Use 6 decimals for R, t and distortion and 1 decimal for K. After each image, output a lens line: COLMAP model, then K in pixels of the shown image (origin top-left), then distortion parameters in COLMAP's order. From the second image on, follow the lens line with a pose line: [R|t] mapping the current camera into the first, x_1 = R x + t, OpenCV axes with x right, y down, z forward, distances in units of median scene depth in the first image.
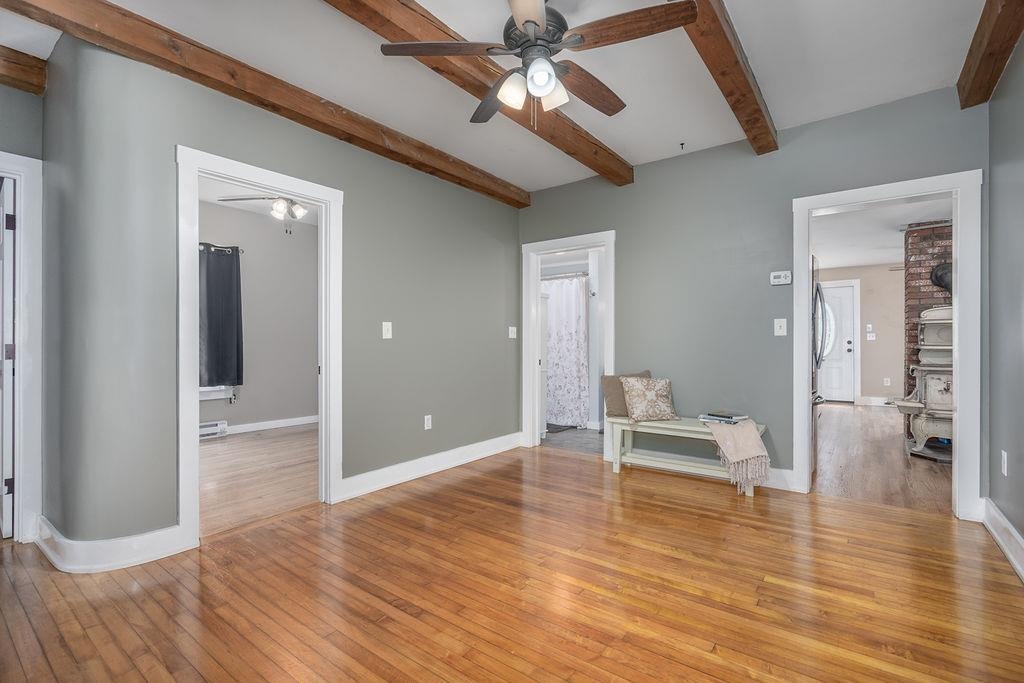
lens RADIAL K [[465.3, 0, 517.5], [0, 465.3, 341.6], [0, 0, 1]] dist [-0.005492, -0.000233]
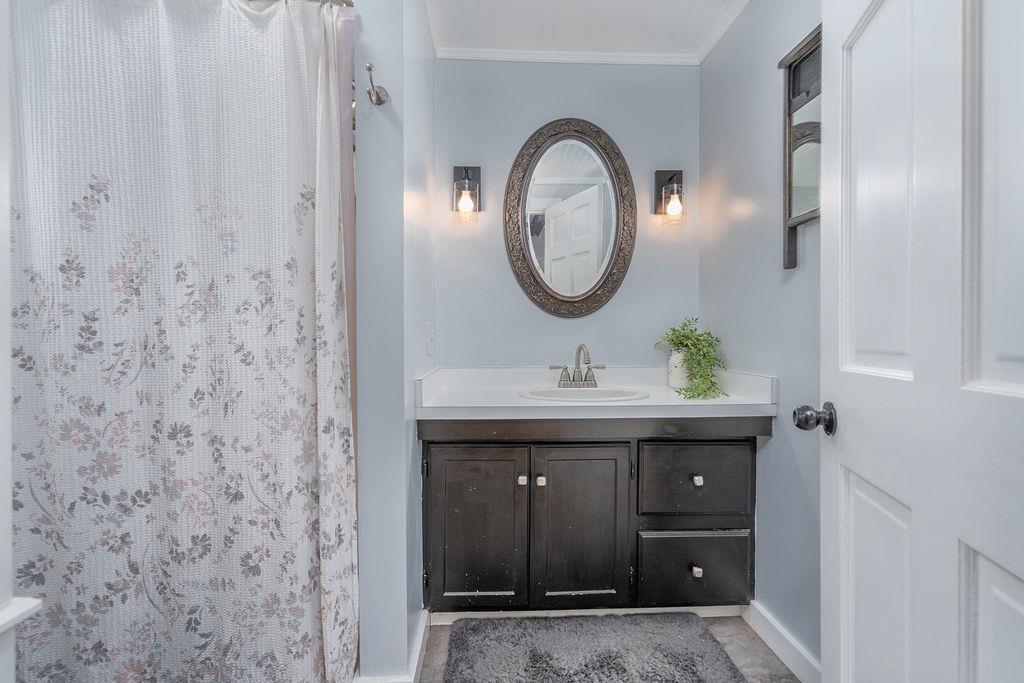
lens RADIAL K [[465.3, 0, 514.2], [0, 465.3, 338.1], [0, 0, 1]] dist [-0.005492, -0.000233]
pose [[0.763657, -0.008880, 0.645561, 0.073627], [0.000966, 0.999920, 0.012611, 0.008723], [-0.645621, -0.009007, 0.763605, 0.839476]]
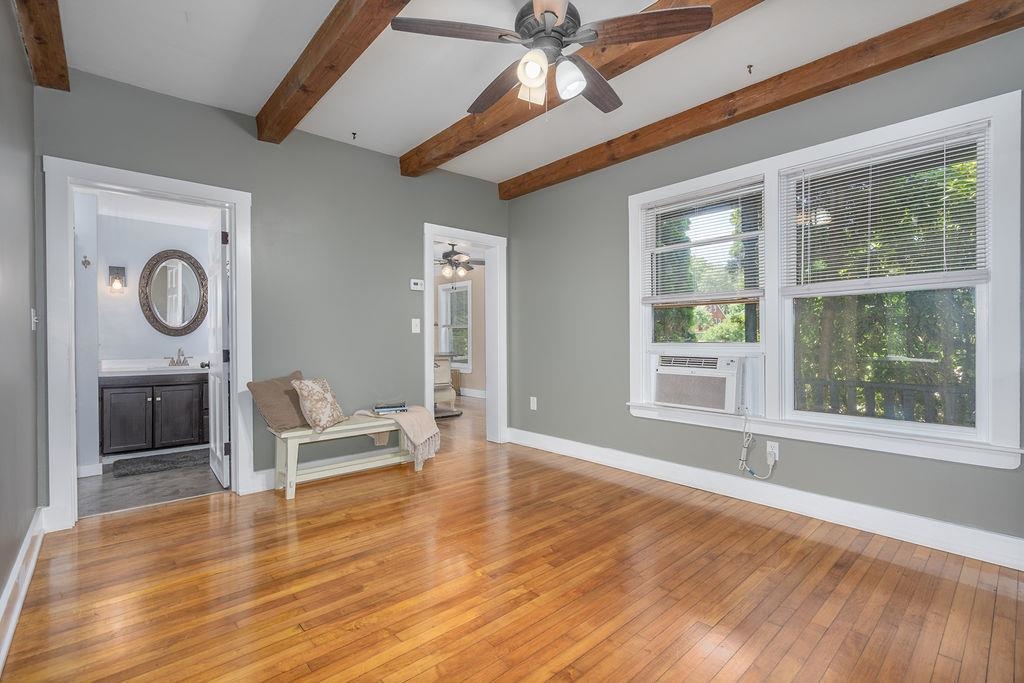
lens RADIAL K [[465.3, 0, 507.4], [0, 465.3, 339.7], [0, 0, 1]] dist [-0.005492, -0.000233]
pose [[0.202024, -0.004921, 0.979368, -0.359359], [0.002117, 0.999987, 0.004588, 0.000259], [-0.979378, 0.001147, 0.202032, 0.330694]]
